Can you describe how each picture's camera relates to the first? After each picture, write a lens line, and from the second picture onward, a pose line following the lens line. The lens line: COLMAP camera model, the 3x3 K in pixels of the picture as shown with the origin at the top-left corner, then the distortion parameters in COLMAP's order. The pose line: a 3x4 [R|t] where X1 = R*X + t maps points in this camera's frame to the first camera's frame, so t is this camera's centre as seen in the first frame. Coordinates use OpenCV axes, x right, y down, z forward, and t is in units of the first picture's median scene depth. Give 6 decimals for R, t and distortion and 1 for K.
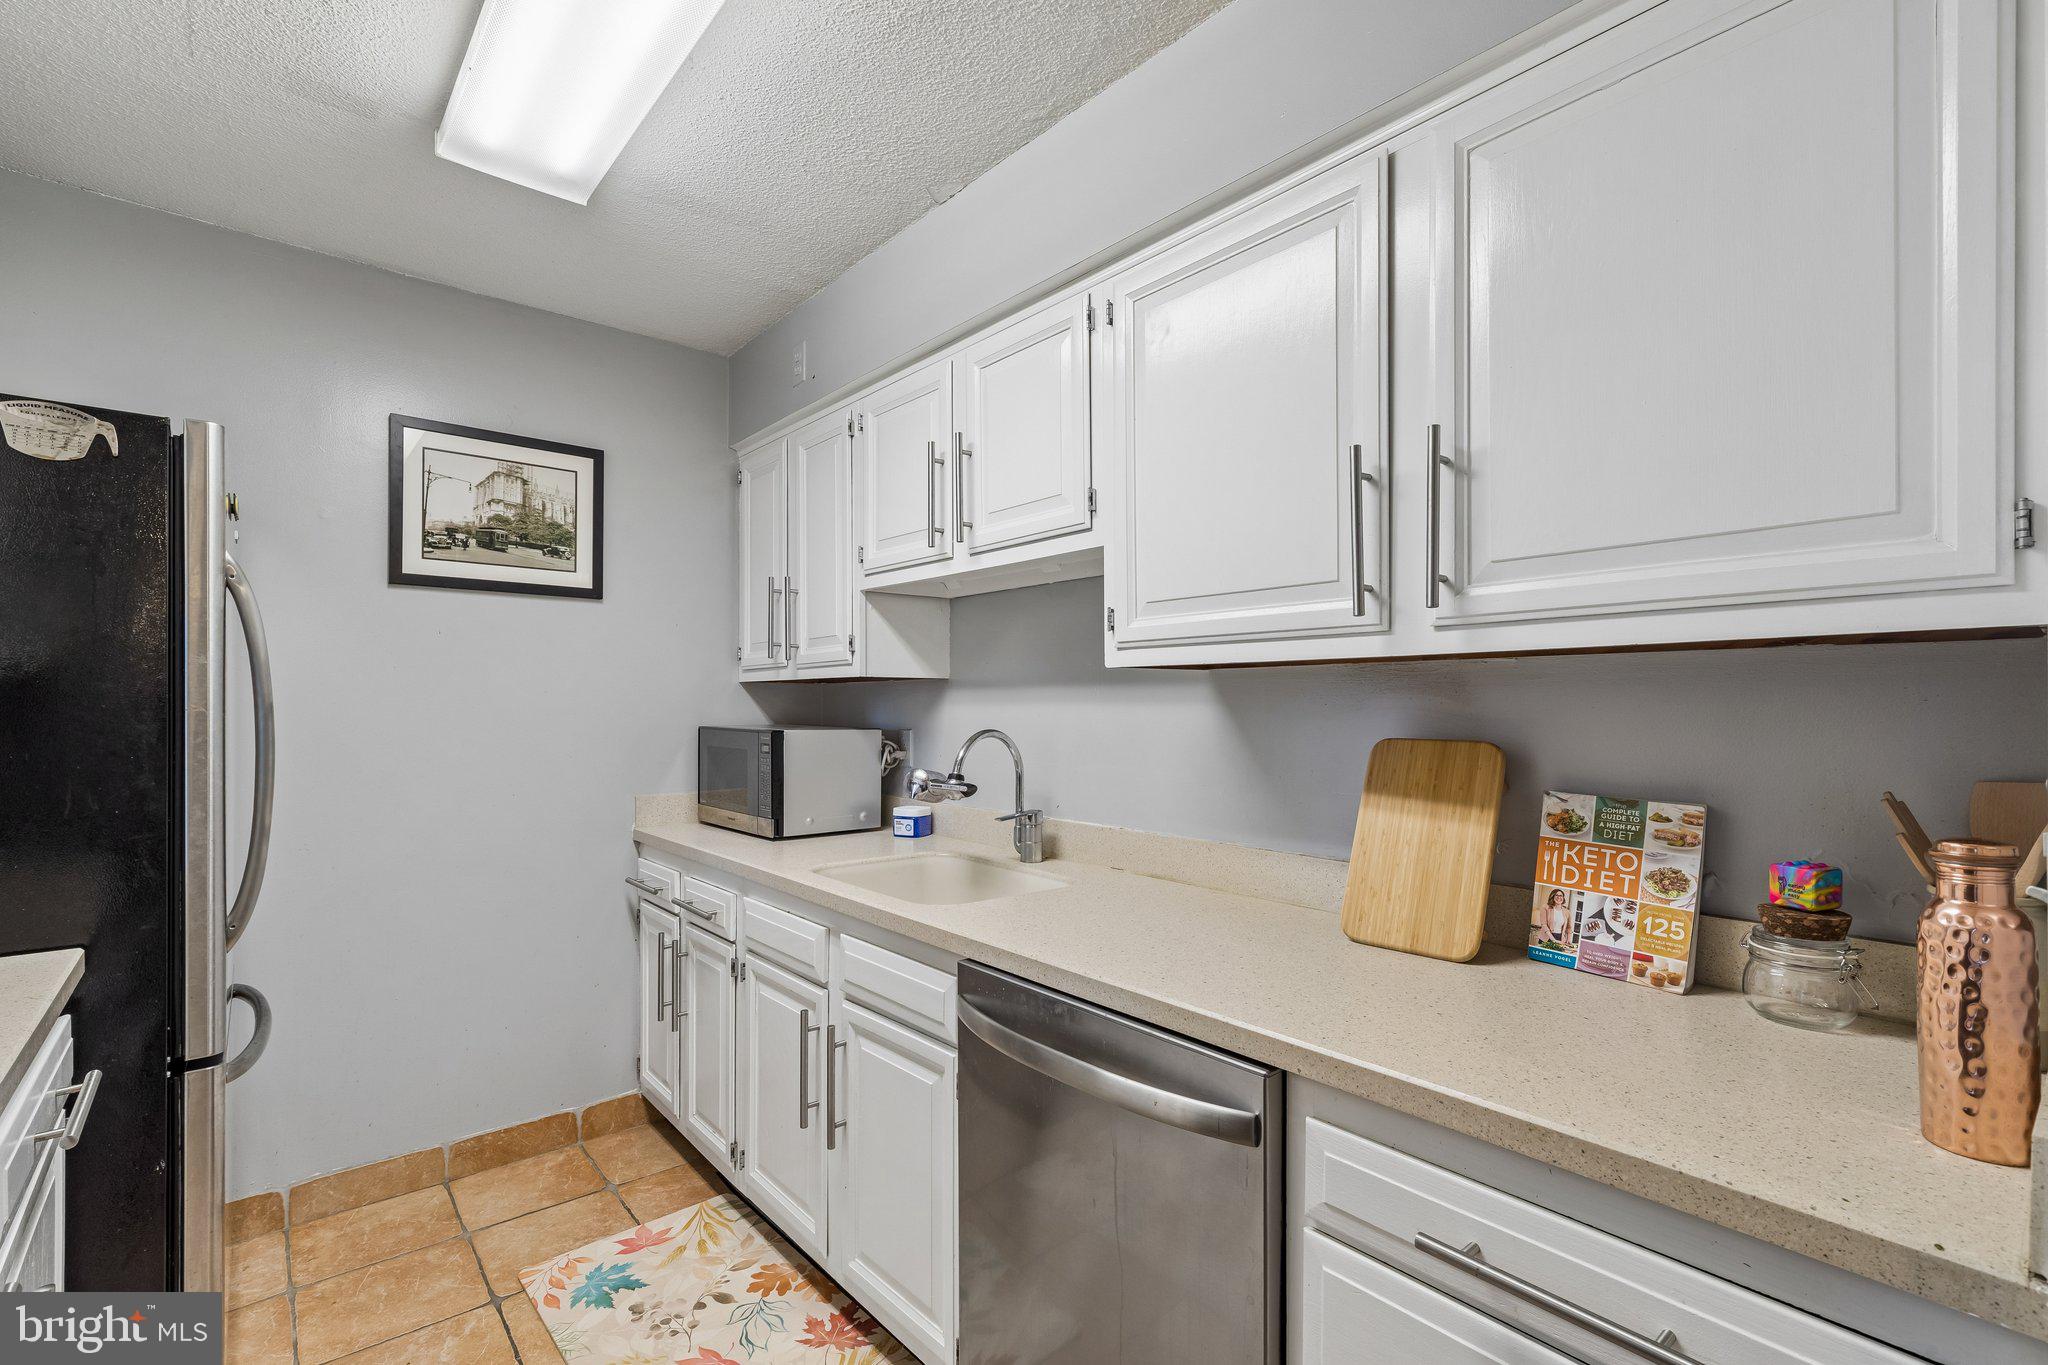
lens RADIAL K [[924.6, 0, 1030.8], [0, 924.6, 700.7], [0, 0, 1]] dist [0.009051, -0.002340]
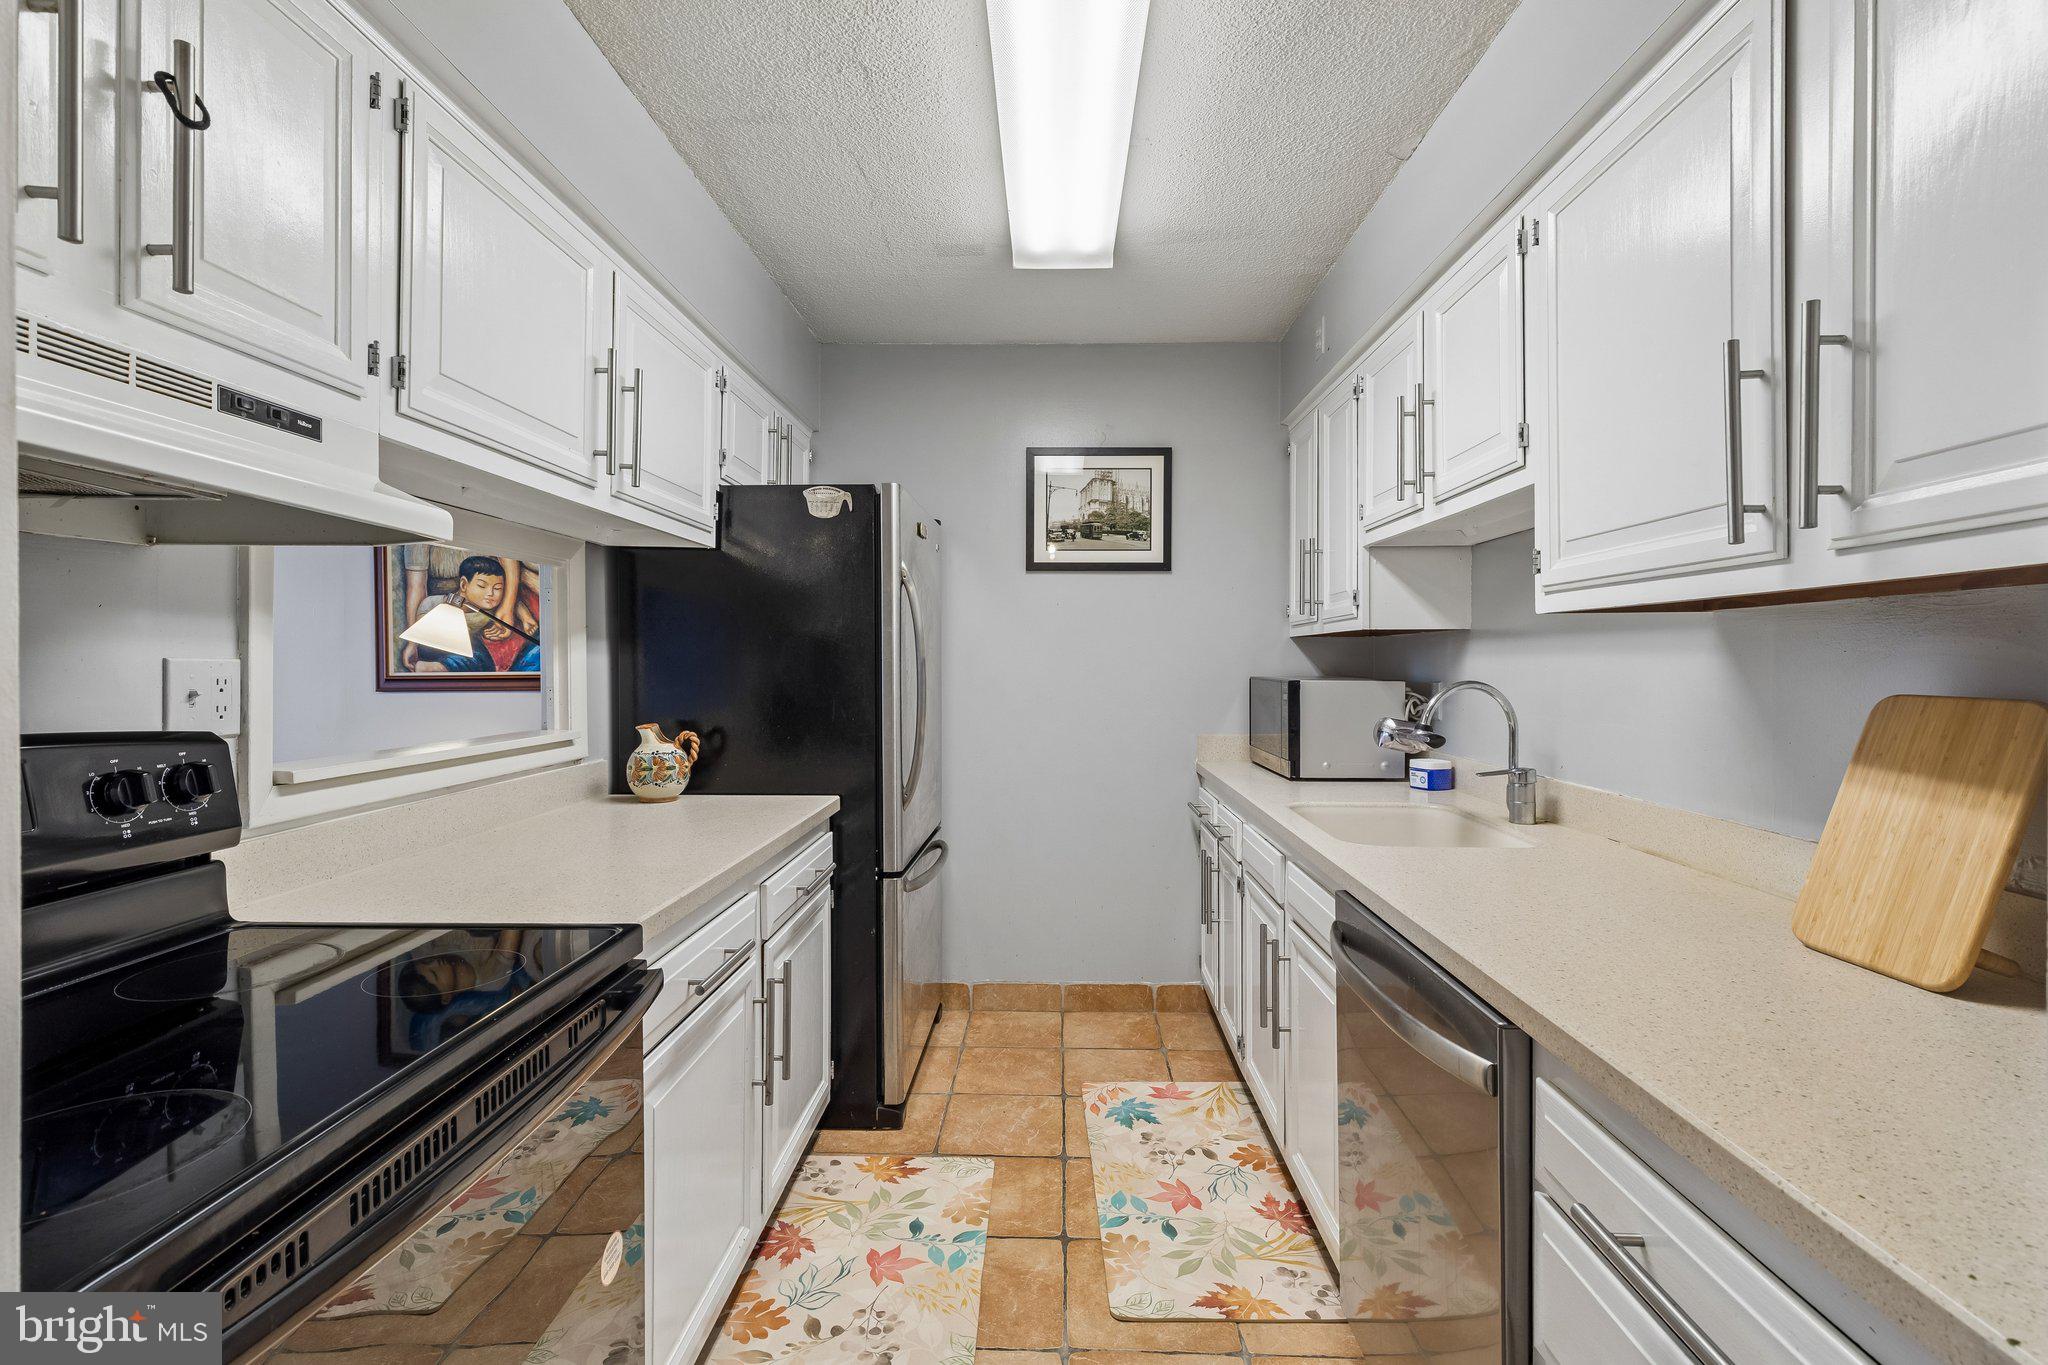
lens RADIAL K [[924.6, 0, 1023.4], [0, 924.6, 667.5], [0, 0, 1]] dist [0.009051, -0.002340]
pose [[0.740158, 0.003833, -0.672422, 0.279937], [0.003413, 0.999949, 0.009458, 0.006495], [0.672424, -0.009295, 0.740108, -0.034786]]
